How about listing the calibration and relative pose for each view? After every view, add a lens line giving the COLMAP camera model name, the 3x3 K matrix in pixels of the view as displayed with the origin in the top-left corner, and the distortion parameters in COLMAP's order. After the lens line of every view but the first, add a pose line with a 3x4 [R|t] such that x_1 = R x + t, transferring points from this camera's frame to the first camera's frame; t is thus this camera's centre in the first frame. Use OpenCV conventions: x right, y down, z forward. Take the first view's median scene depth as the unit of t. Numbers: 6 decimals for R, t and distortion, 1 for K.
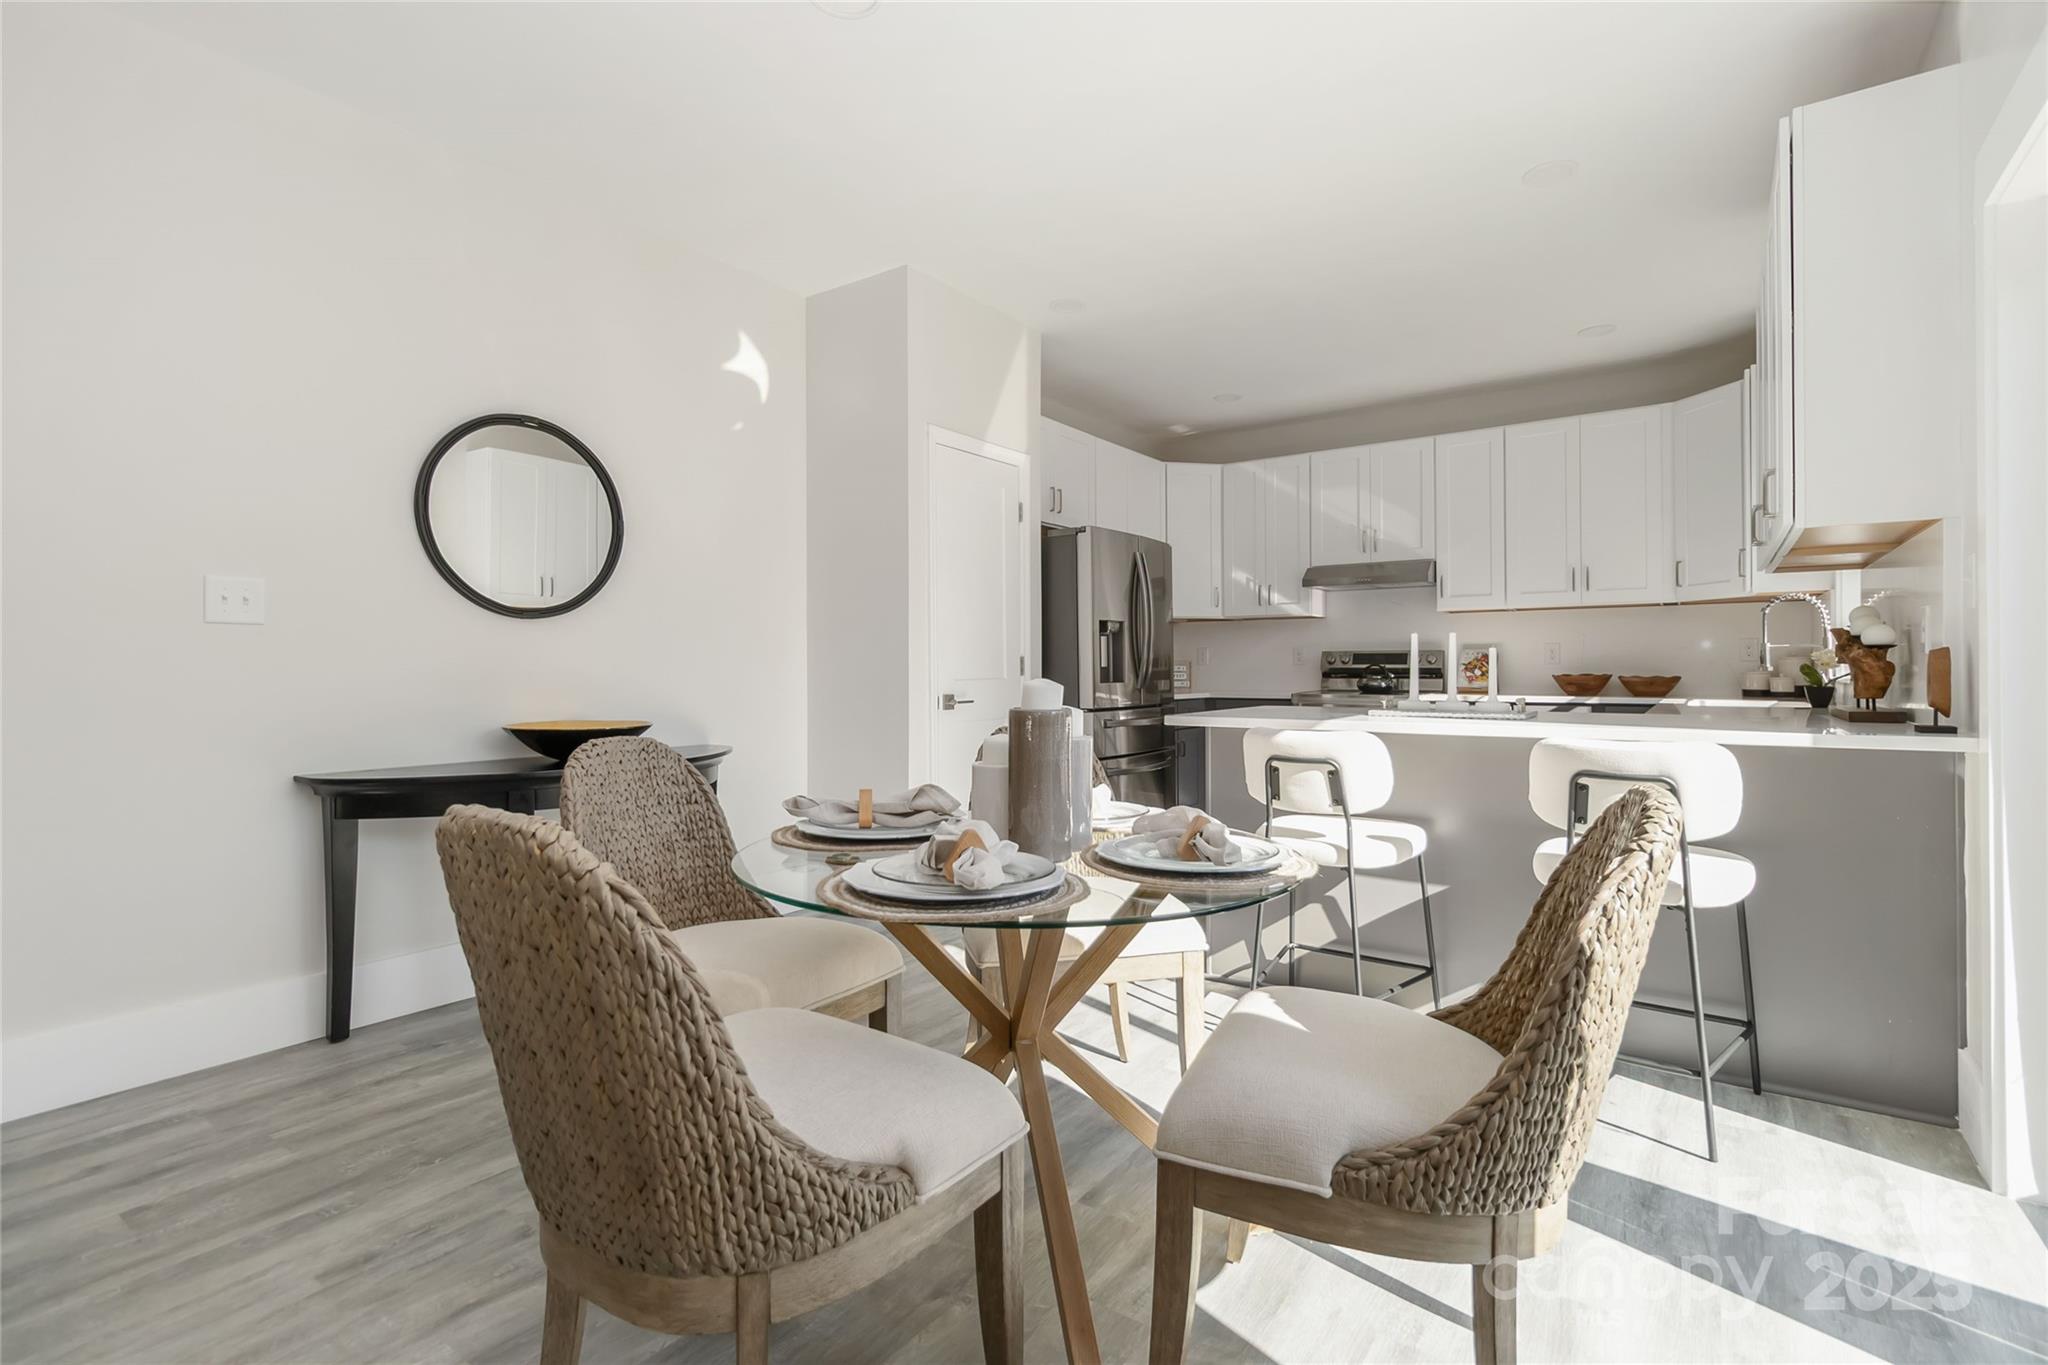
lens RADIAL K [[956.8, 0, 1031.5], [0, 956.8, 663.5], [0, 0, 1]] dist [0.003002, 0.000092]
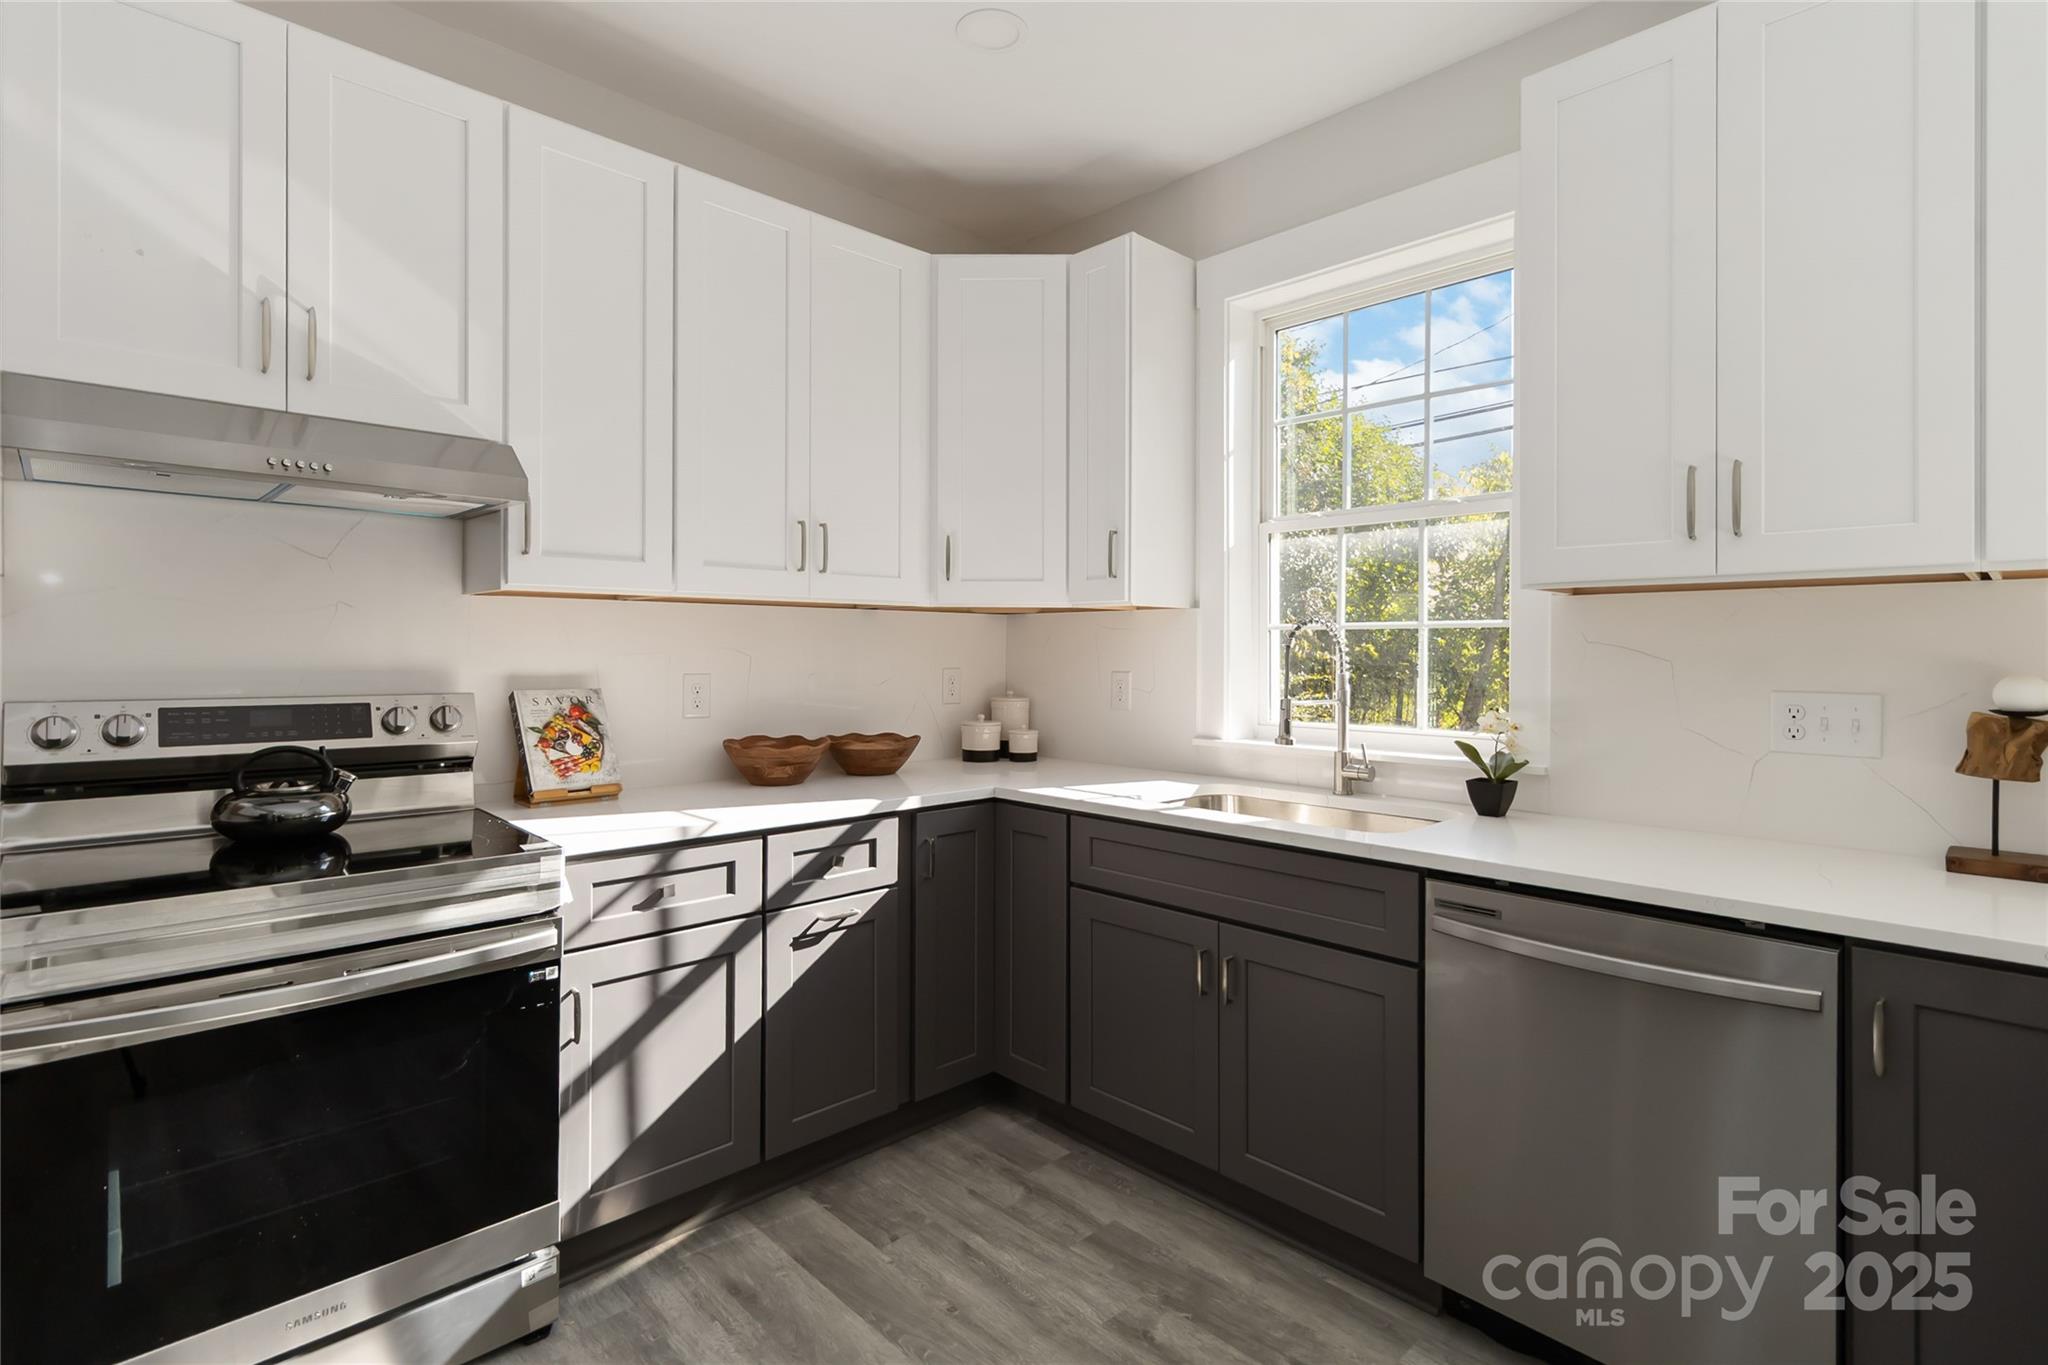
lens RADIAL K [[975.4, 0, 1010.1], [0, 975.4, 659.8], [0, 0, 1]] dist [0.003138, 0.000797]
pose [[0.183196, -0.005185, 0.983063, 0.100167], [-0.012901, 0.999887, 0.007677, -0.034817], [-0.982992, -0.014089, 0.183109, 0.770372]]
